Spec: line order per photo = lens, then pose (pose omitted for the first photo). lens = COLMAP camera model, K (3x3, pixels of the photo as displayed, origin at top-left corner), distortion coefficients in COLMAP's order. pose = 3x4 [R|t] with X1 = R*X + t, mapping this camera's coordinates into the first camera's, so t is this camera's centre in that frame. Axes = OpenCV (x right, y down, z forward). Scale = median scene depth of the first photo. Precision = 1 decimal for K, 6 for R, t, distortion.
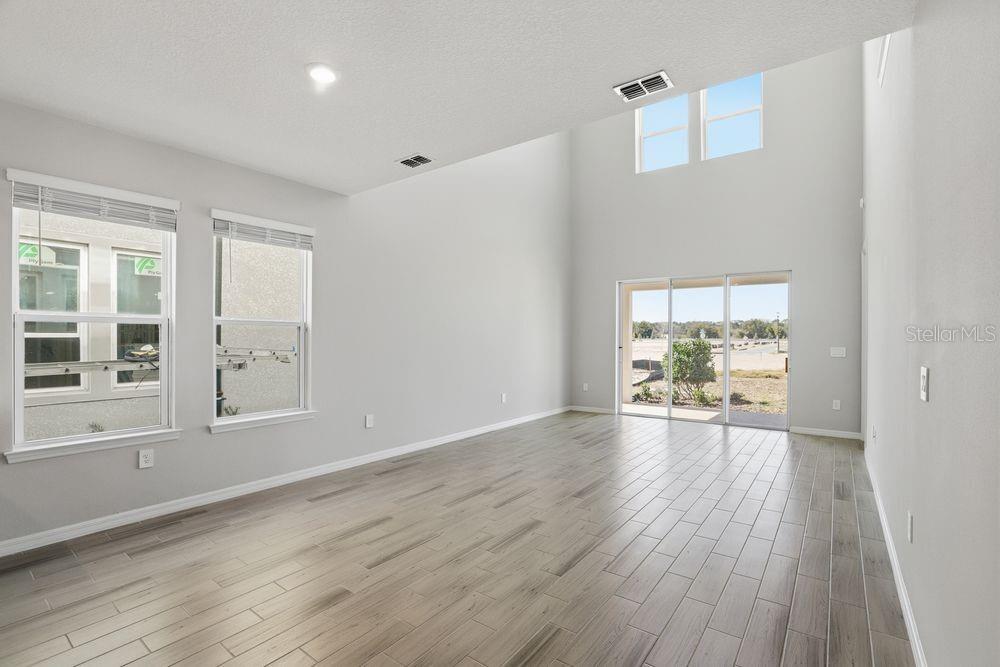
lens RADIAL K [[460.0, 0, 503.7], [0, 460.0, 339.7], [0, 0, 1]] dist [-0.029789, 0.000267]
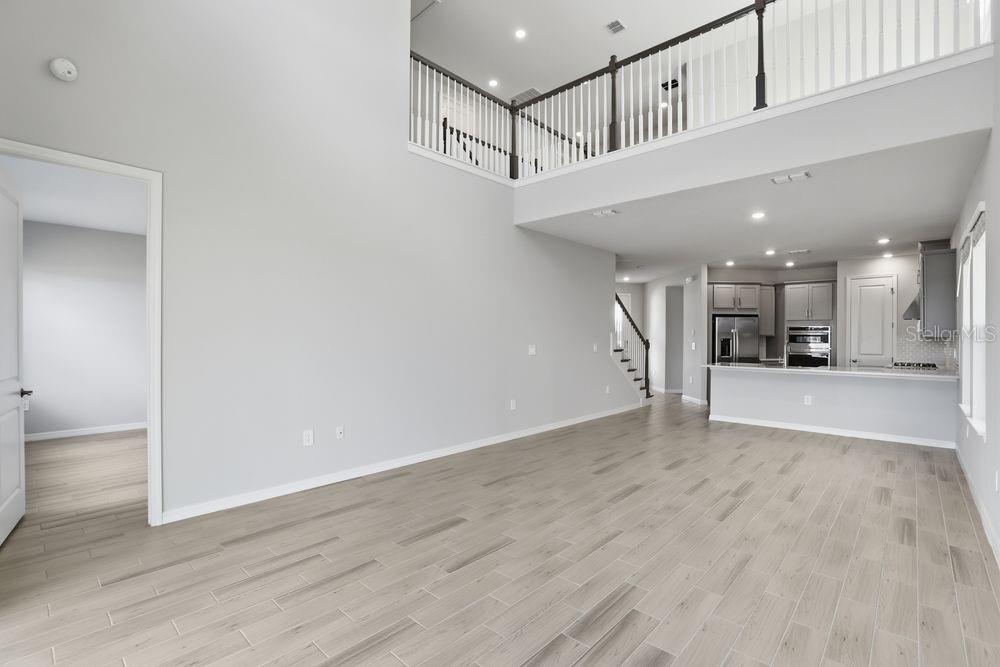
lens RADIAL K [[460.0, 0, 503.7], [0, 460.0, 339.7], [0, 0, 1]] dist [-0.029789, 0.000267]
pose [[-0.994479, -0.004446, 0.104841, 0.323935], [-0.004013, 0.999983, 0.004341, -0.003582], [-0.104858, 0.003896, -0.994480, 1.859789]]
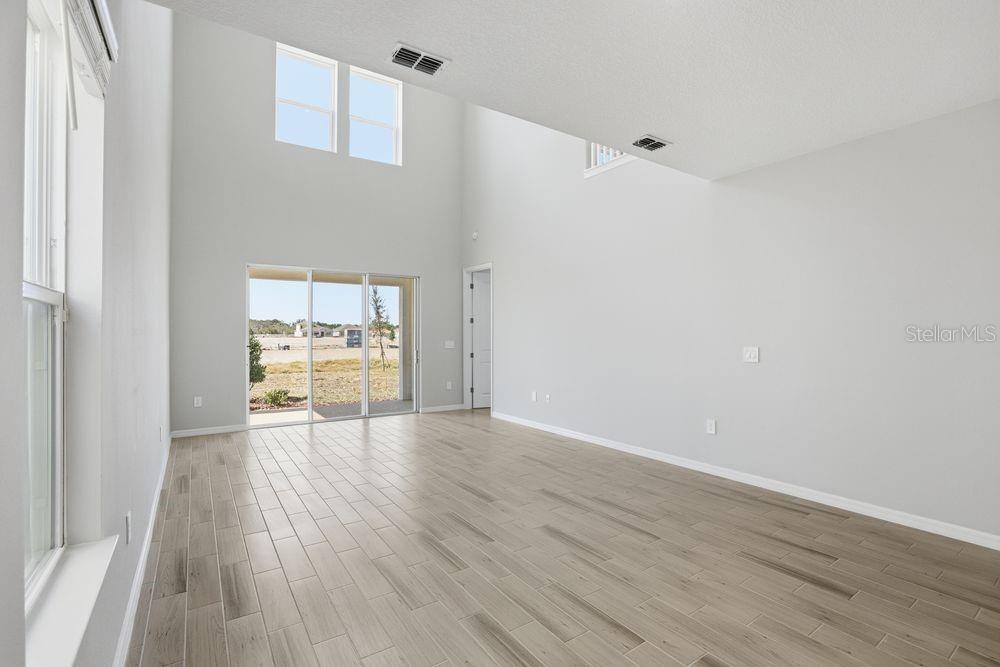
lens RADIAL K [[460.0, 0, 503.7], [0, 460.0, 339.7], [0, 0, 1]] dist [-0.029789, 0.000267]
pose [[0.334197, -0.011948, 0.942427, -0.649438], [0.003279, 0.999928, 0.011514, -0.005294], [-0.942497, -0.000757, 0.334212, 0.578859]]
